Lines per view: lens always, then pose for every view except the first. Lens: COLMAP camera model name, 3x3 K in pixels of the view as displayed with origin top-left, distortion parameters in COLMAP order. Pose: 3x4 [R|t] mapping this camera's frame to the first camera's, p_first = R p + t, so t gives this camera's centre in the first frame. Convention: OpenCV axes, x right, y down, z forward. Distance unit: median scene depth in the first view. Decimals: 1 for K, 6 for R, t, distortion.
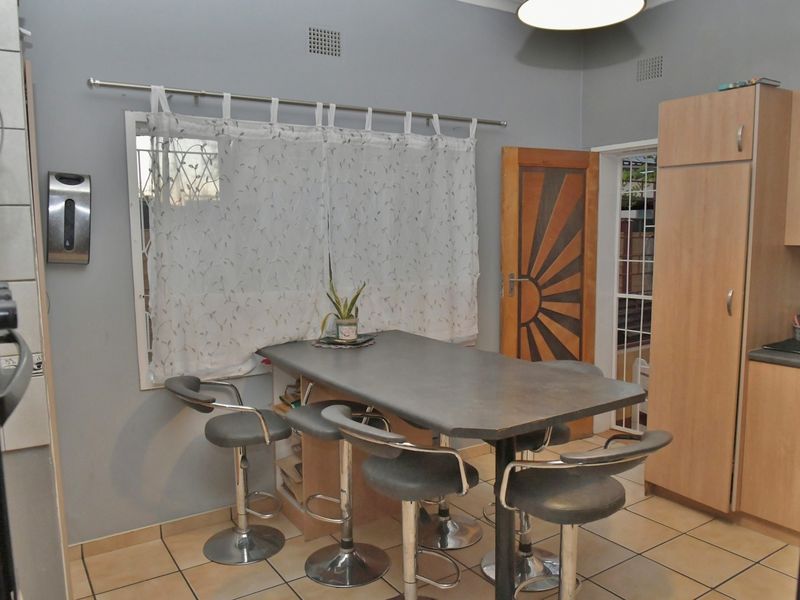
lens RADIAL K [[624.8, 0, 401.2], [0, 624.8, 304.2], [0, 0, 1]] dist [-0.038492, 0.007485]
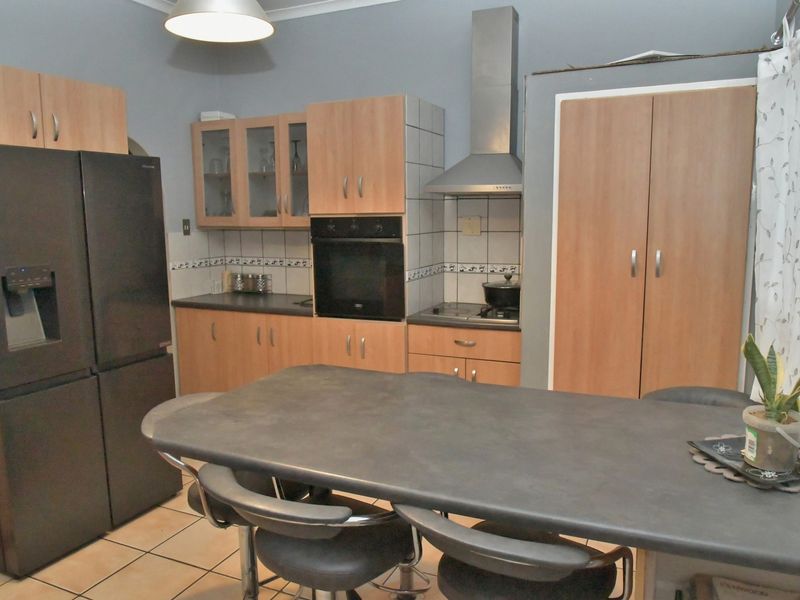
lens RADIAL K [[624.8, 0, 401.2], [0, 624.8, 304.2], [0, 0, 1]] dist [-0.038492, 0.007485]
pose [[-0.839869, 0.095533, -0.534316, 0.398898], [-0.048136, 0.967402, 0.248629, -0.167529], [0.540650, 0.234536, -0.807892, 1.326548]]
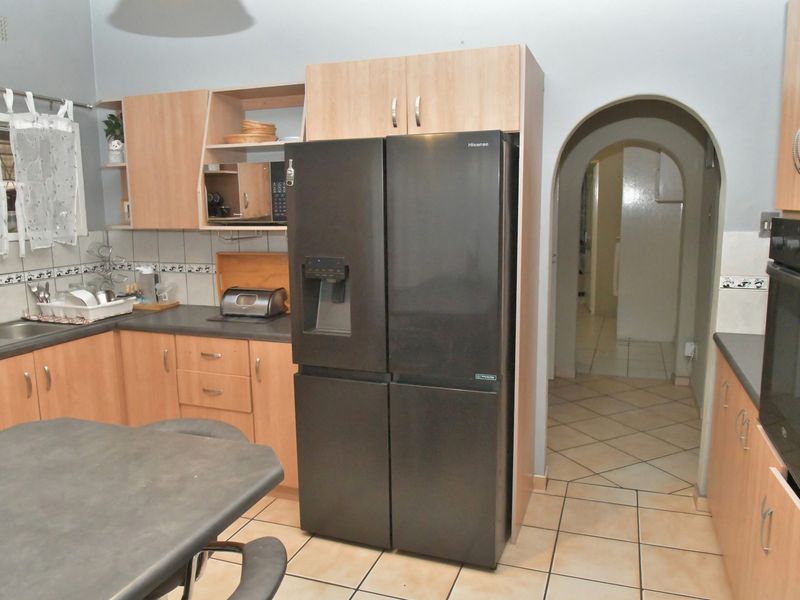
lens RADIAL K [[624.8, 0, 401.2], [0, 624.8, 304.2], [0, 0, 1]] dist [-0.038492, 0.007485]
pose [[-0.601946, -0.111637, 0.790695, -0.391033], [0.112980, 0.968312, 0.222725, -0.104842], [-0.790504, 0.223401, -0.570259, 0.797340]]
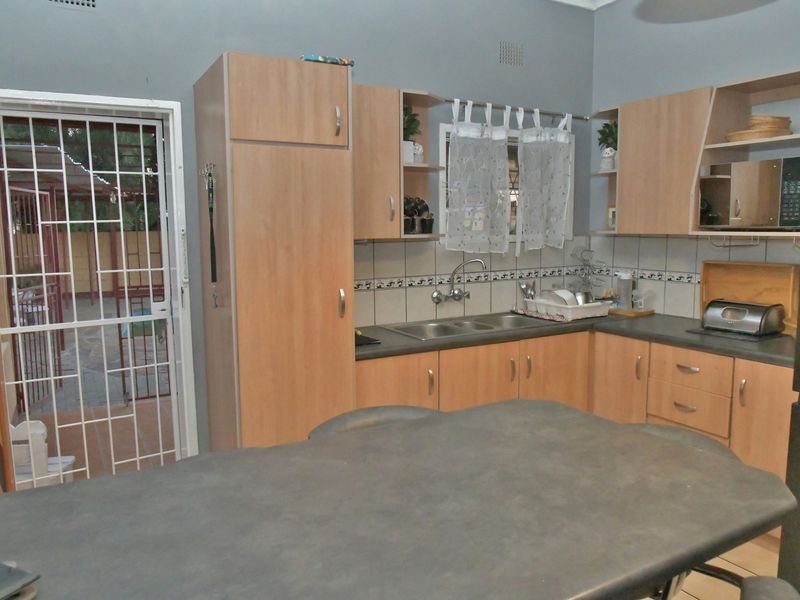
lens RADIAL K [[624.8, 0, 401.2], [0, 624.8, 304.2], [0, 0, 1]] dist [-0.038492, 0.007485]
pose [[0.069059, -0.120461, 0.990313, -0.363571], [0.130249, 0.985275, 0.110765, -0.089657], [-0.989073, 0.121338, 0.083732, 0.828090]]
